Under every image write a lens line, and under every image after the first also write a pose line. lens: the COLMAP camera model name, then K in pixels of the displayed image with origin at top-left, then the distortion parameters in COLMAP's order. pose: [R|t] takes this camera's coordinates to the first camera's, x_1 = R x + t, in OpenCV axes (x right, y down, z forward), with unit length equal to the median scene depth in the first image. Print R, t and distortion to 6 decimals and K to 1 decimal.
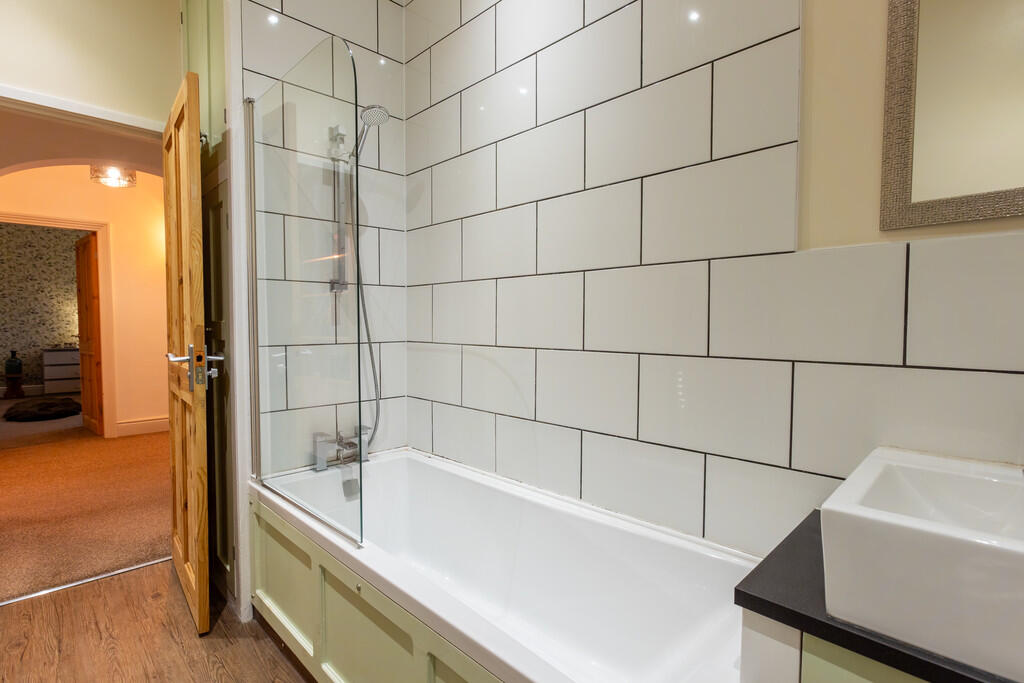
lens RADIAL K [[492.4, 0, 509.2], [0, 492.4, 341.9], [0, 0, 1]] dist [-0.000432, -0.000422]
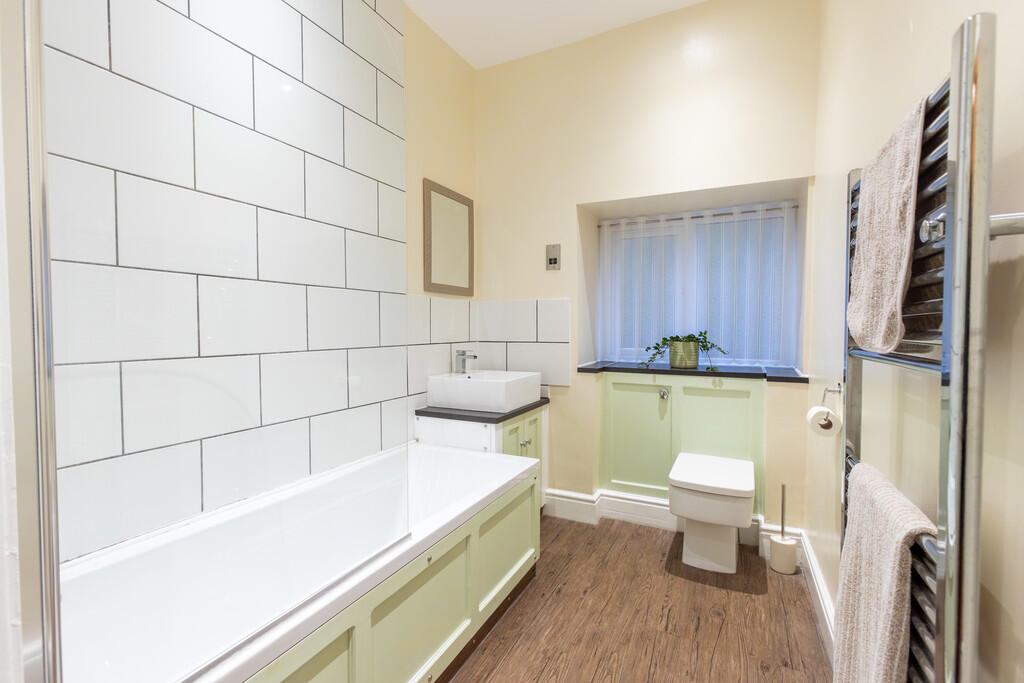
lens RADIAL K [[469.7, 0, 506.5], [0, 469.7, 343.0], [0, 0, 1]] dist [-0.006995, 0.005032]
pose [[-0.322541, -0.036035, 0.945869, -1.051466], [0.032089, 0.998284, 0.048974, -0.041428], [-0.946011, 0.046148, -0.320831, 0.874355]]
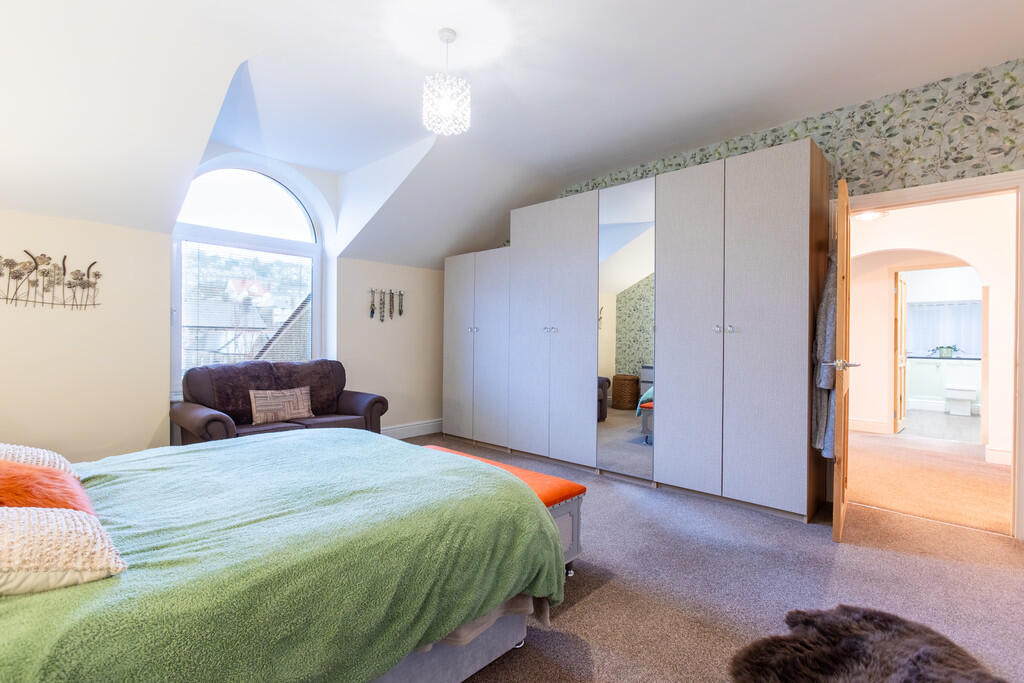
lens RADIAL K [[469.7, 0, 508.5], [0, 469.7, 344.1], [0, 0, 1]] dist [-0.006995, 0.005032]
pose [[-0.018838, -0.009151, 0.999781, -4.758792], [0.027221, 0.999583, 0.009662, -0.171419], [-0.999452, 0.027397, -0.018581, 4.681707]]
